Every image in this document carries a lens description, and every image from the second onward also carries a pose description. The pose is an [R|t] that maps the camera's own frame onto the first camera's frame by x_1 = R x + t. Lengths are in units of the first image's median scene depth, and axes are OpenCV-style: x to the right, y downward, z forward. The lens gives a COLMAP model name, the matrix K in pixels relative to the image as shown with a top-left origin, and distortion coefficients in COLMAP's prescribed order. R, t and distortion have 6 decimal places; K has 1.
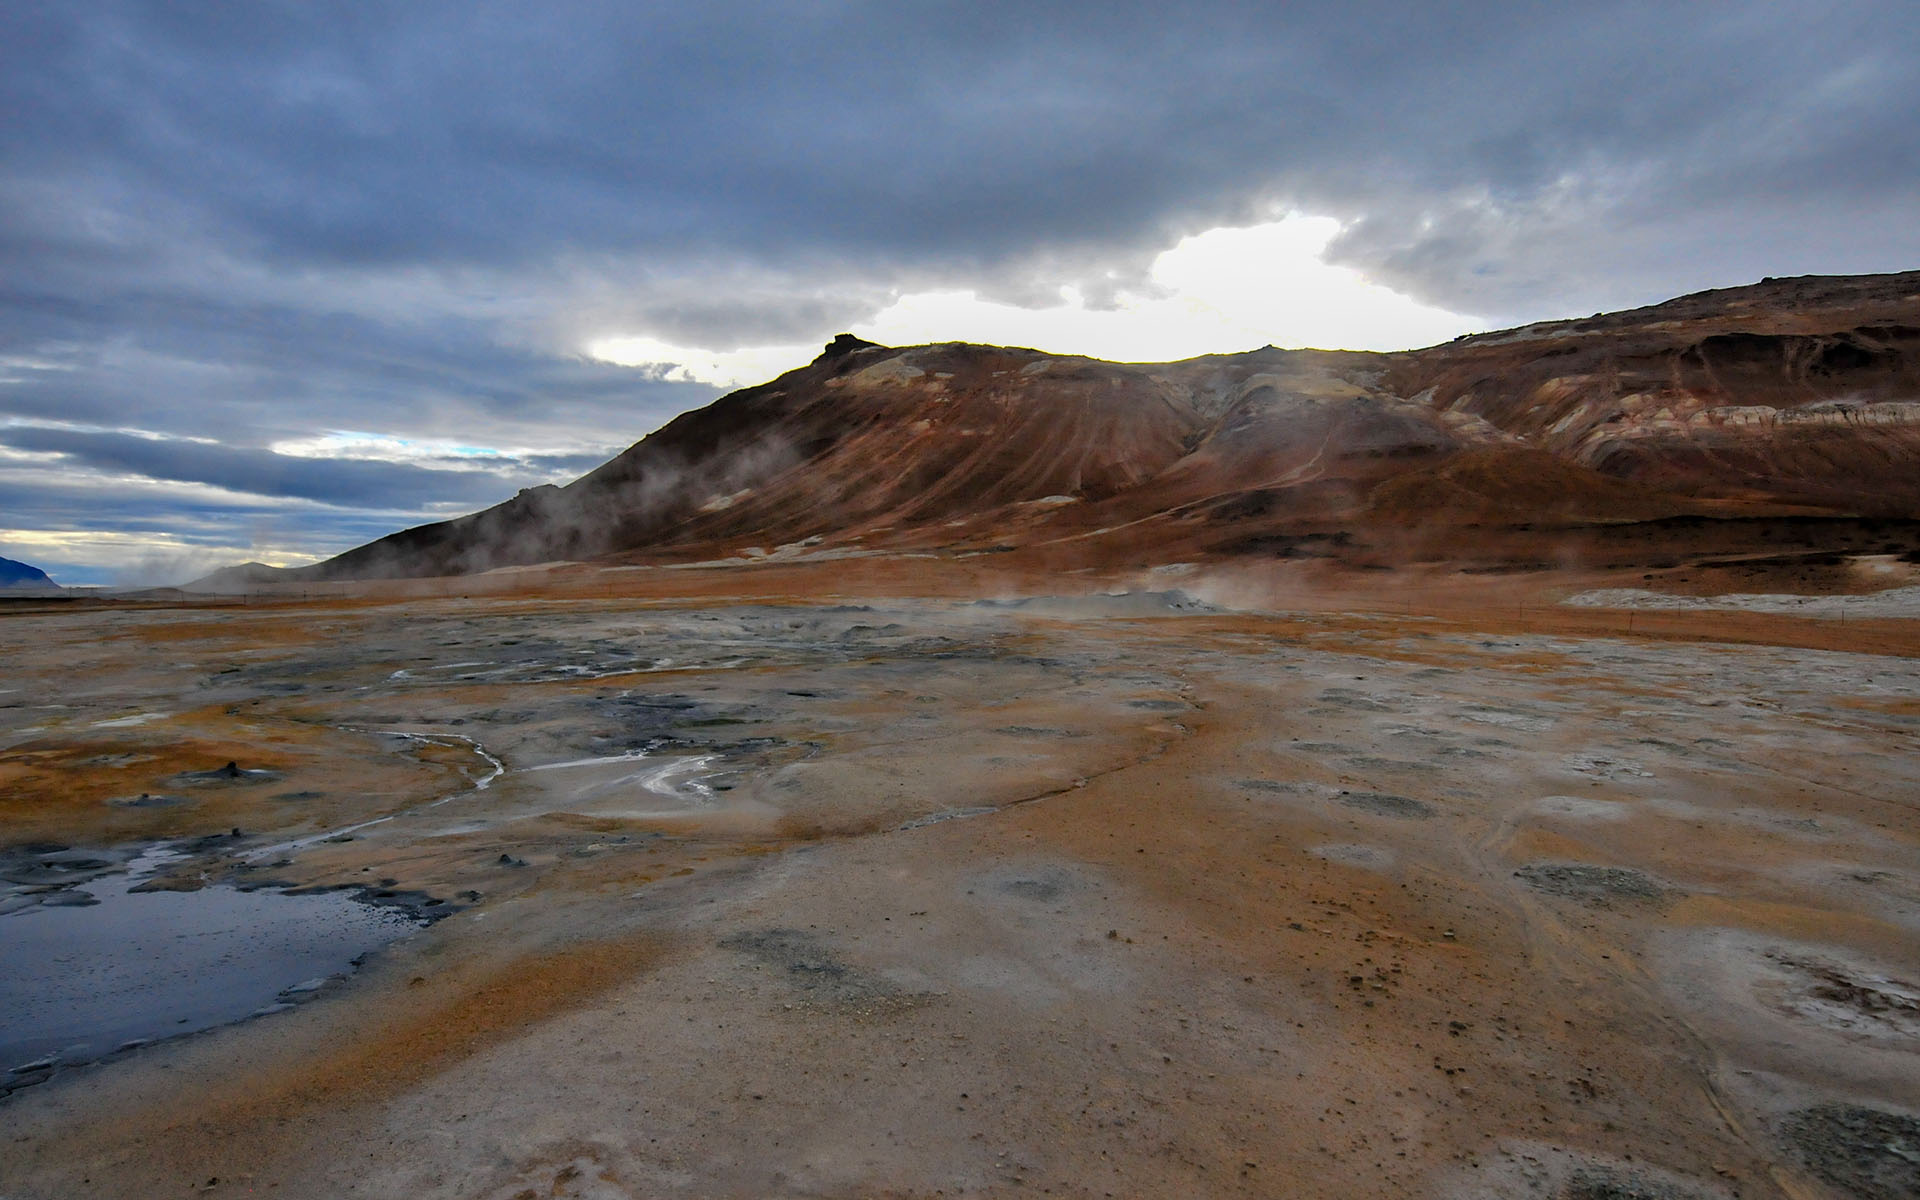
lens RADIAL K [[1184.8, 0, 960.0], [0, 1184.8, 600.0], [0, 0, 1]] dist [0.003208, -0.000079]
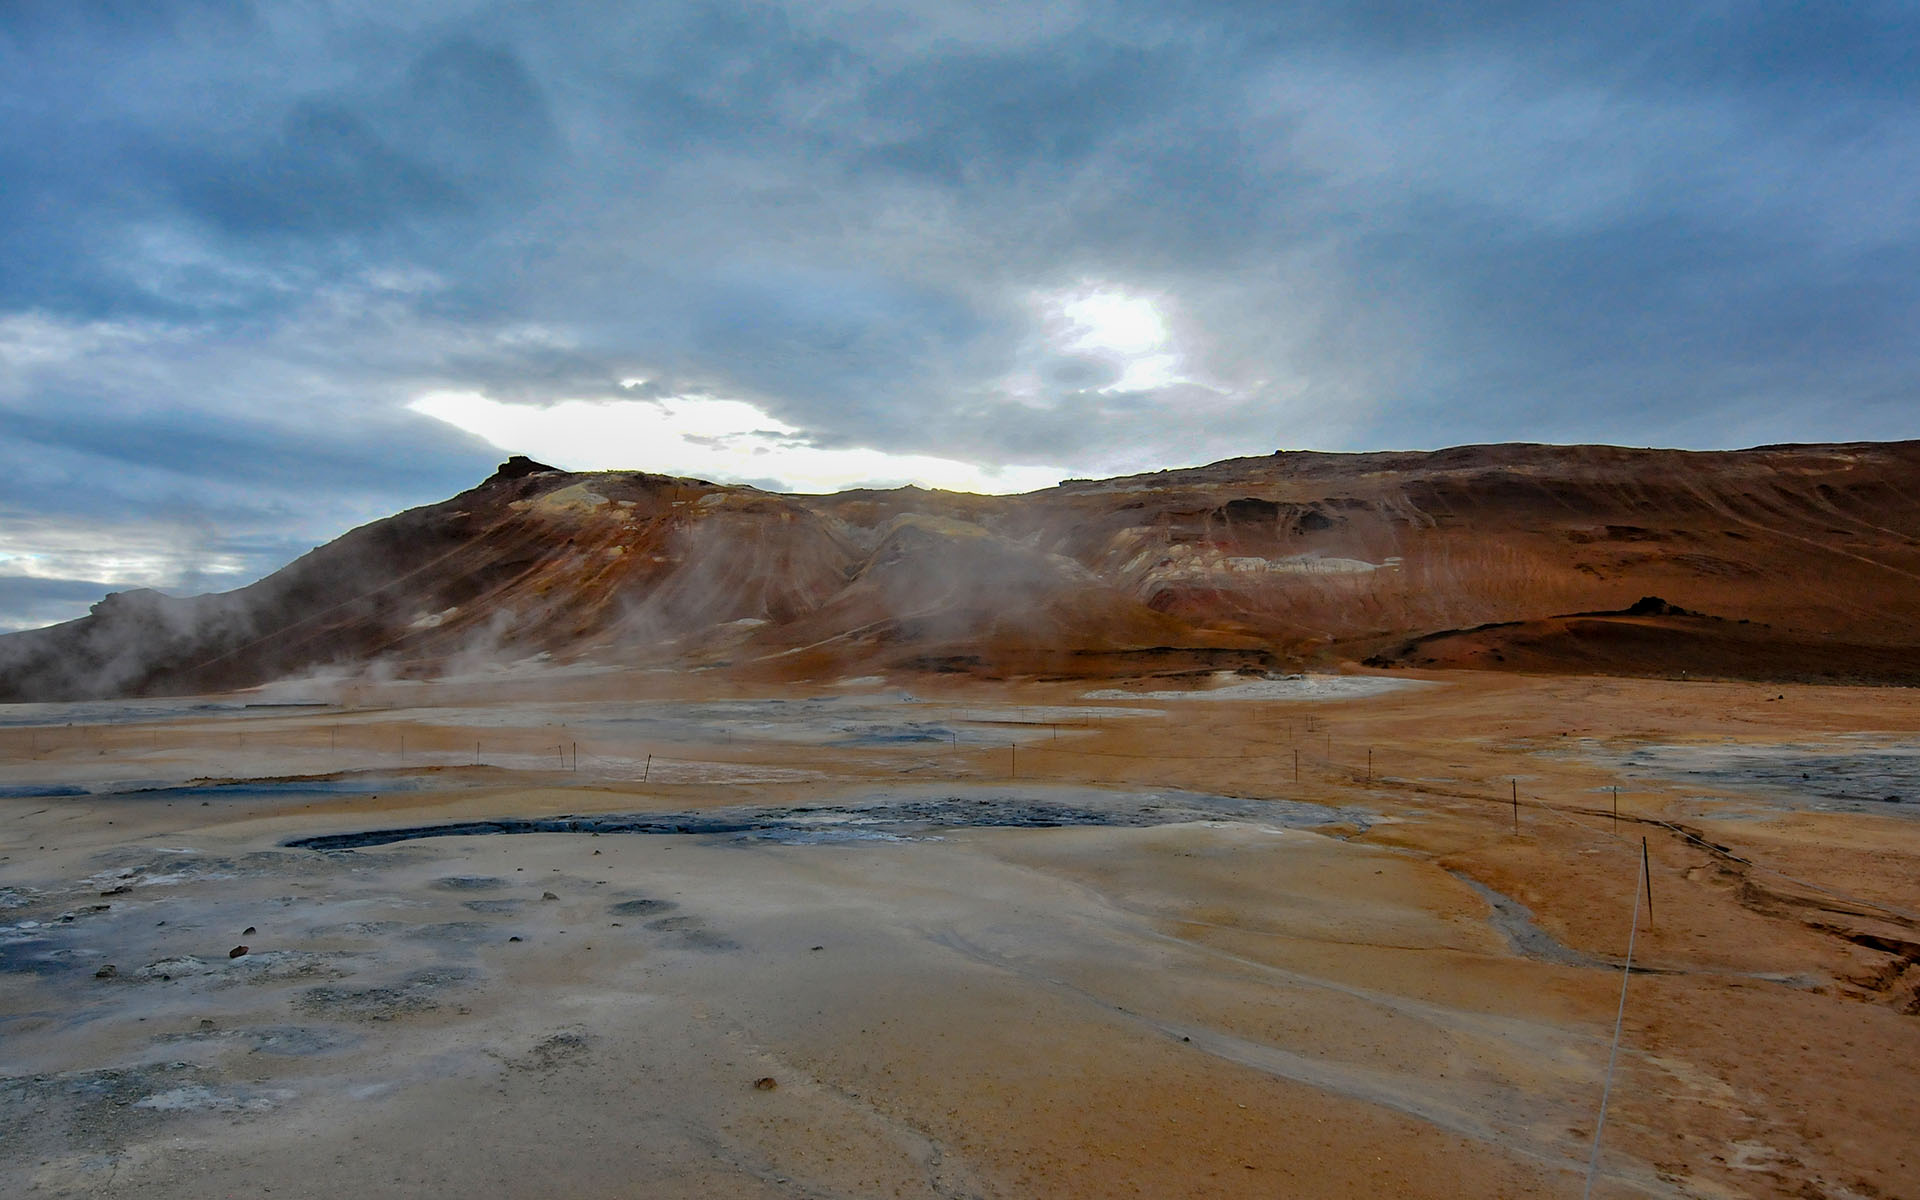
lens RADIAL K [[1184.8, 0, 960.0], [0, 1184.8, 600.0], [0, 0, 1]] dist [0.003208, -0.000079]
pose [[0.954975, 0.011206, 0.296474, -0.056616], [0.015652, 0.995992, -0.088063, 0.002639], [-0.296273, 0.088739, 0.950972, -0.173357]]
